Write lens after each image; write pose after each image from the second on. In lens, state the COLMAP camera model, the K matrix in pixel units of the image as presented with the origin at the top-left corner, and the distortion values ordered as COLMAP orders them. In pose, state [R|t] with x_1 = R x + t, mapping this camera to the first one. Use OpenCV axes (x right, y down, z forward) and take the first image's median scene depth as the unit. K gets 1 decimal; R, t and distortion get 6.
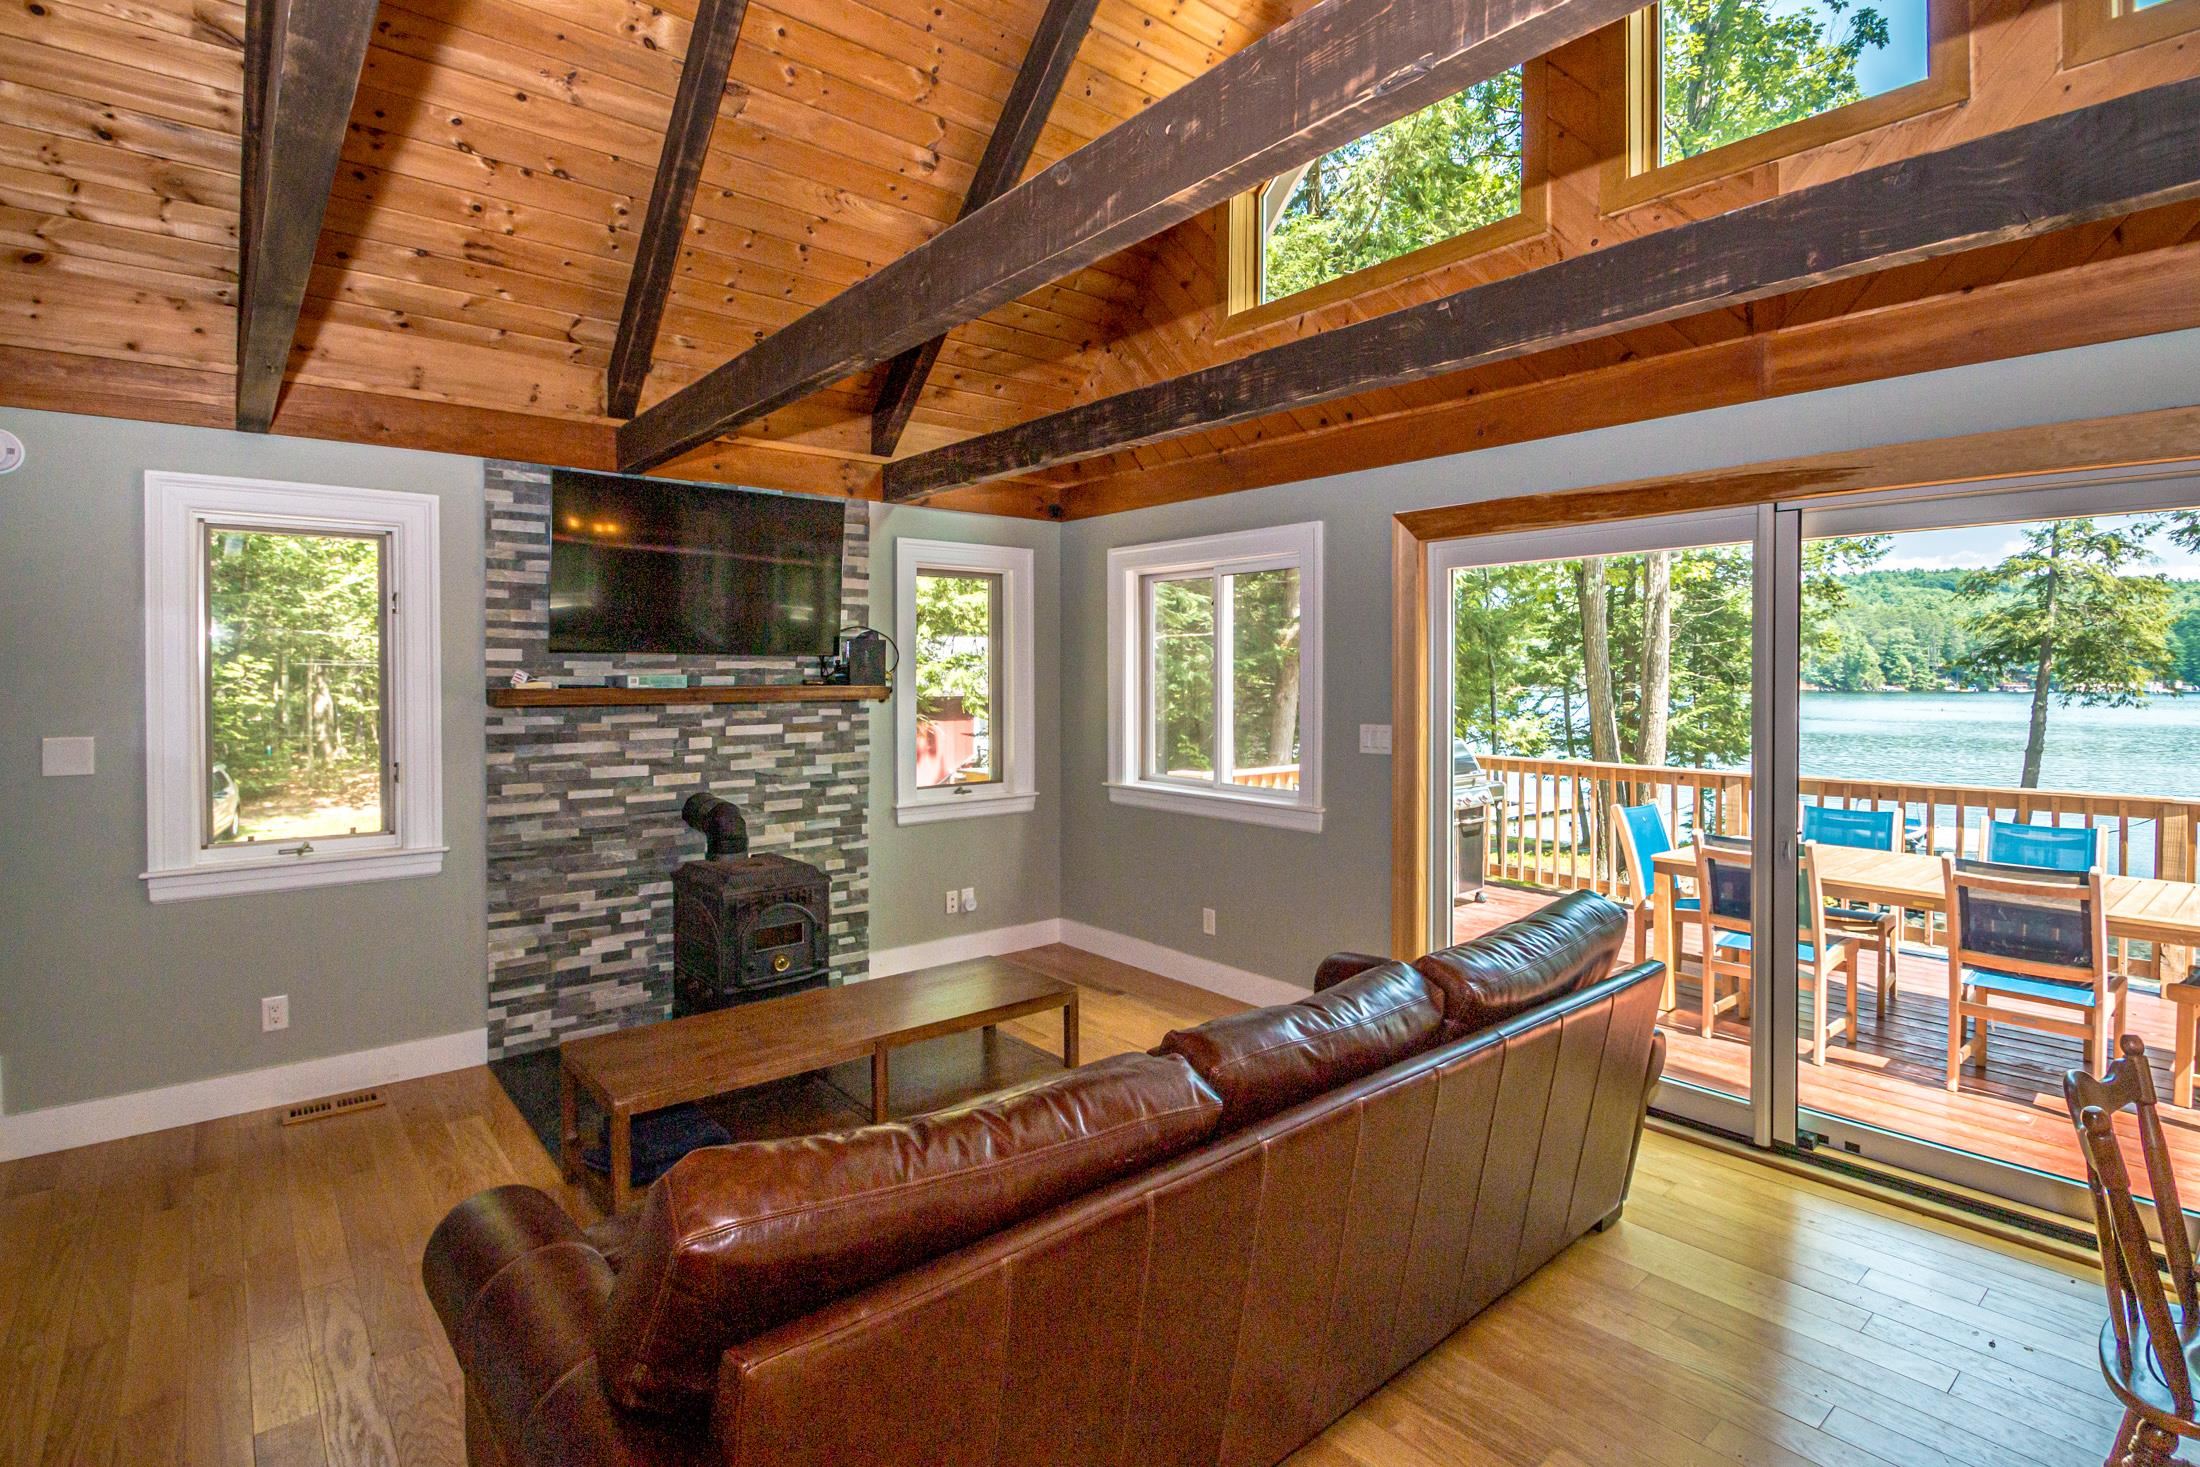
lens RADIAL K [[1081.2, 0, 1136.8], [0, 1081.2, 679.4], [0, 0, 1]] dist [0.000042, -0.000498]
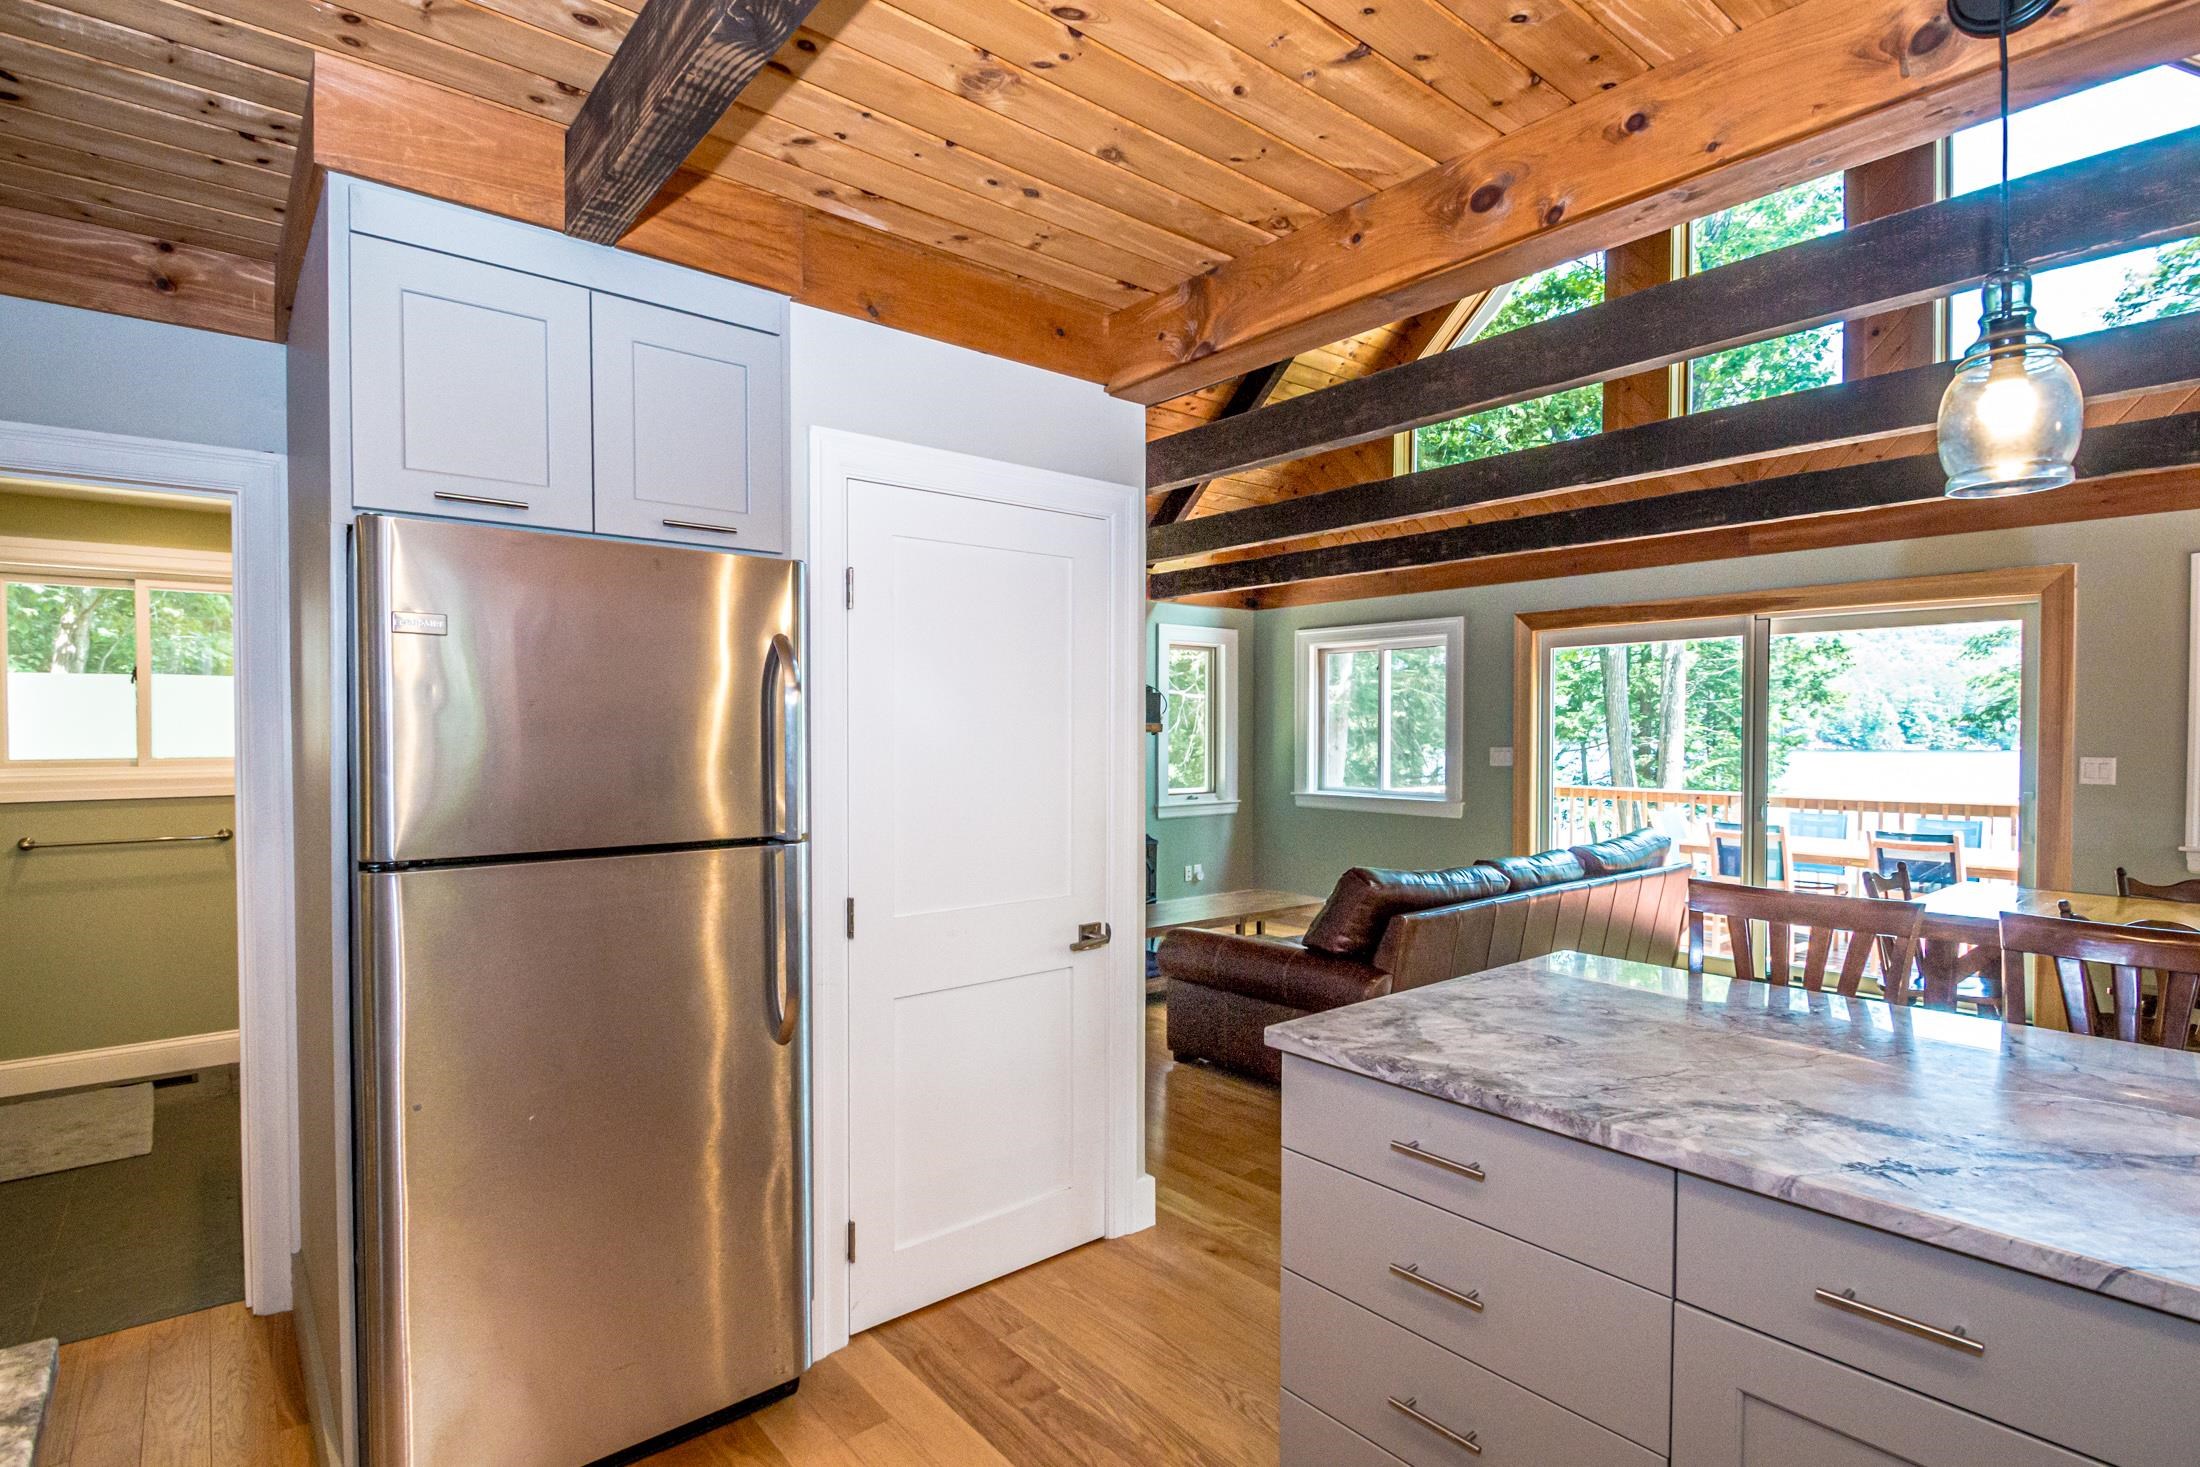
lens RADIAL K [[1080.5, 0, 1099.5], [0, 1080.5, 741.9], [0, 0, 1]] dist [-0.001000, -0.000156]
pose [[0.999325, 0.003580, -0.036571, -0.129252], [-0.003368, 0.999977, 0.005875, 0.011196], [0.036591, -0.005748, 0.999314, -0.249002]]
